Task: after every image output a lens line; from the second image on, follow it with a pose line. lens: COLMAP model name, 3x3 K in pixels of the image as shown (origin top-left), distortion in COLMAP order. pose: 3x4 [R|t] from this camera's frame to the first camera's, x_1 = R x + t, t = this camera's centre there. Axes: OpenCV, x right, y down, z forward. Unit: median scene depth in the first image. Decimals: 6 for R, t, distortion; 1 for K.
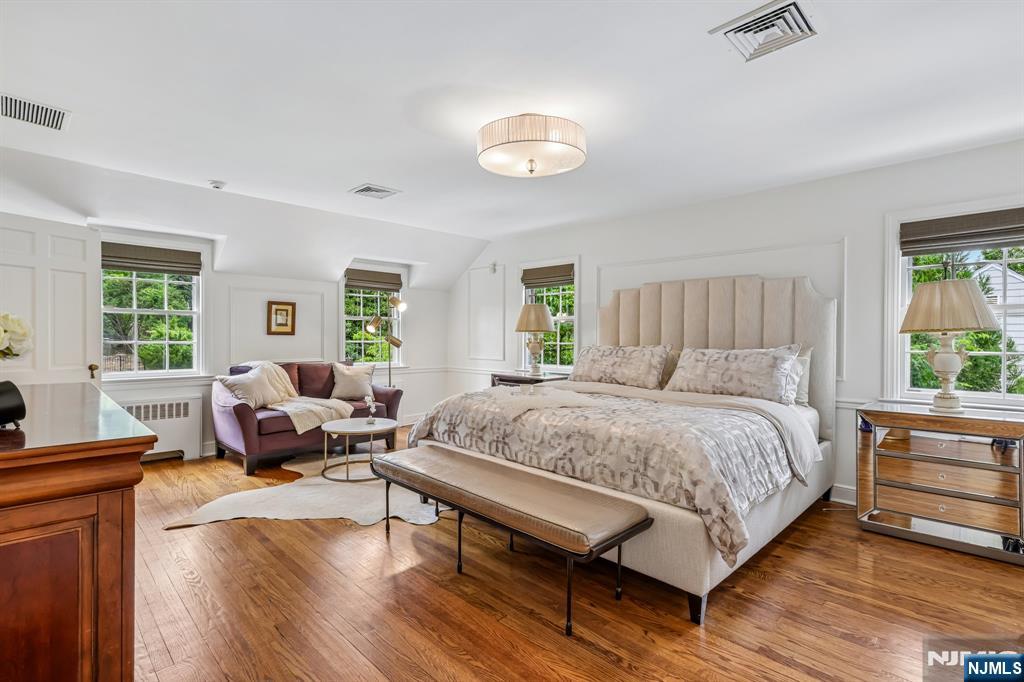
lens RADIAL K [[484.6, 0, 512.0], [0, 484.6, 341.0], [0, 0, 1]] dist [0.000517, 0.000304]
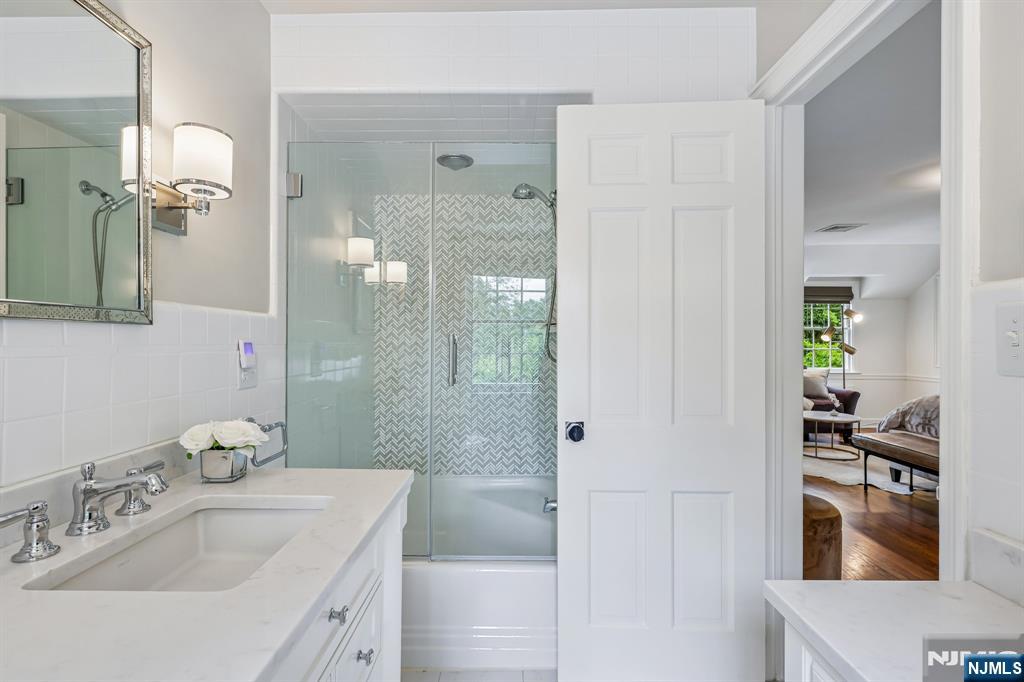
lens RADIAL K [[484.6, 0, 512.0], [0, 484.6, 341.0], [0, 0, 1]] dist [0.000517, 0.000304]
pose [[0.704452, -0.003064, -0.709745, 0.003453], [-0.008971, 0.999872, -0.013221, 0.004941], [0.709695, 0.015680, 0.704334, -0.423903]]
